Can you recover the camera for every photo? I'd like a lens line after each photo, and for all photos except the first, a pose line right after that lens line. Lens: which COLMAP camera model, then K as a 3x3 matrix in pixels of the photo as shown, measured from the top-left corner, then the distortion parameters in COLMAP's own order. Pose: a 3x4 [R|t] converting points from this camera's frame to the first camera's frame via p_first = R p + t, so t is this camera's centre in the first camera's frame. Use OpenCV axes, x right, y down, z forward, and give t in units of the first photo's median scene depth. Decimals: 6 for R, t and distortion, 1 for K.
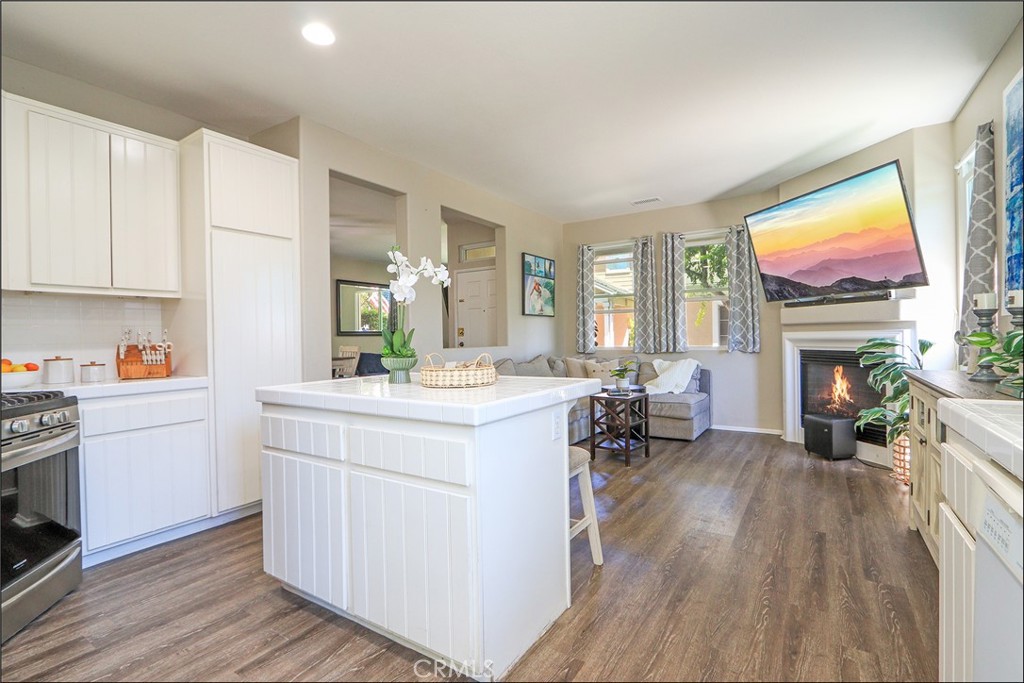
lens RADIAL K [[475.7, 0, 510.6], [0, 475.7, 341.6], [0, 0, 1]] dist [-0.014281, -0.000013]
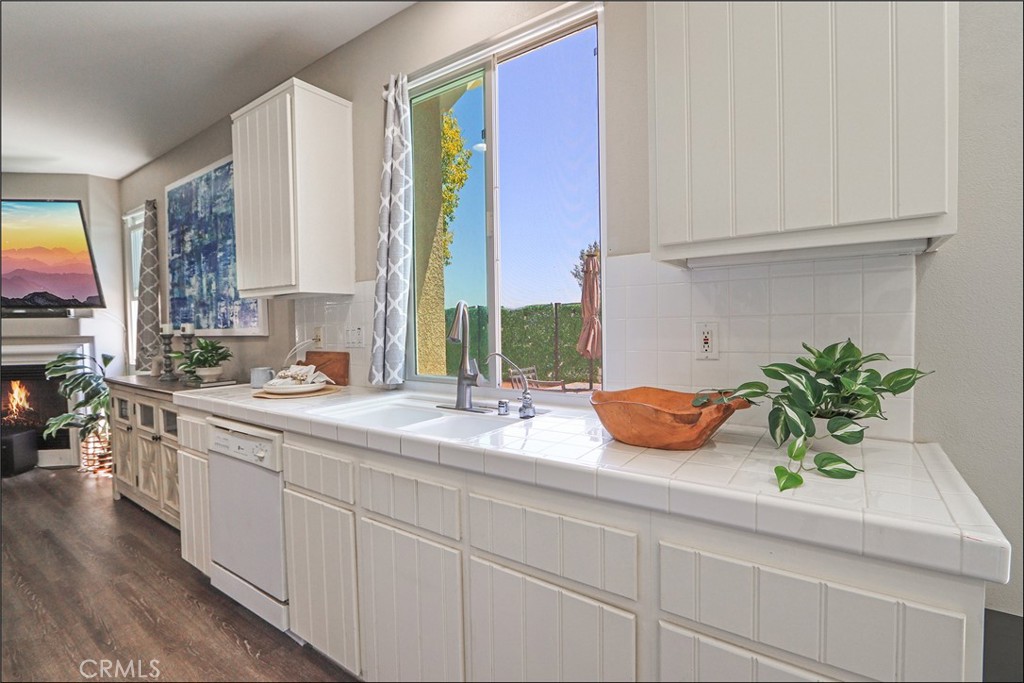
lens RADIAL K [[475.7, 0, 516.8], [0, 475.7, 339.6], [0, 0, 1]] dist [-0.014281, -0.000013]
pose [[0.051172, -0.013064, 0.998604, -0.237614], [0.024000, 0.999642, 0.011848, -0.020596], [-0.998401, 0.023361, 0.051467, -0.114854]]
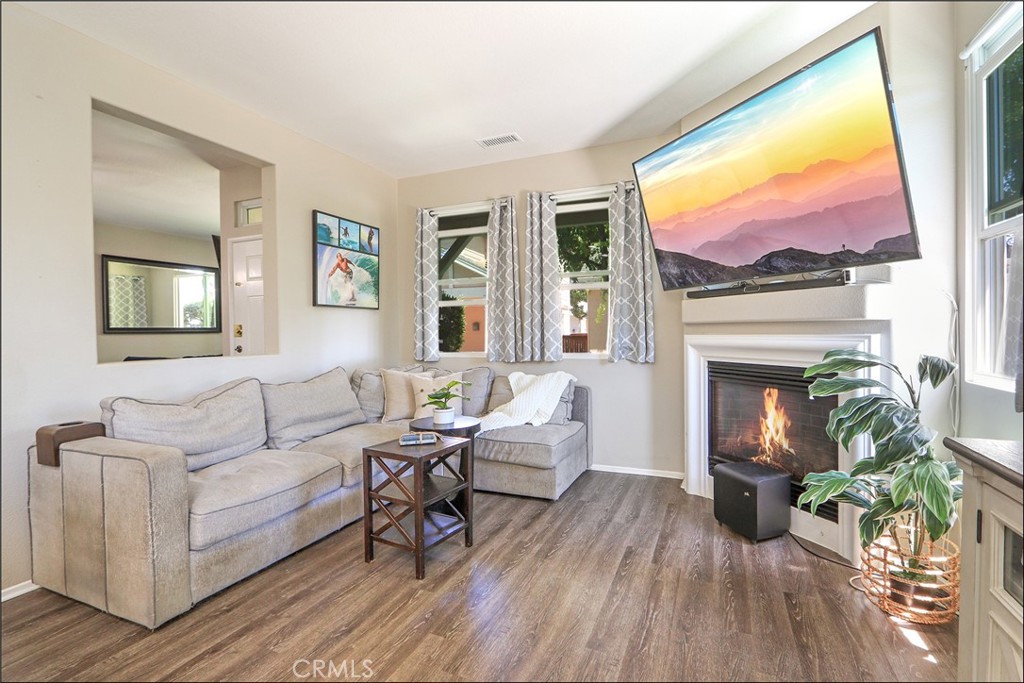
lens RADIAL K [[475.7, 0, 510.9], [0, 475.7, 341.9], [0, 0, 1]] dist [-0.014281, -0.000013]
pose [[0.986500, 0.000615, 0.163760, 0.247979], [-0.002181, 0.999954, 0.009383, -0.017561], [-0.163747, -0.009613, 0.986456, 0.420535]]
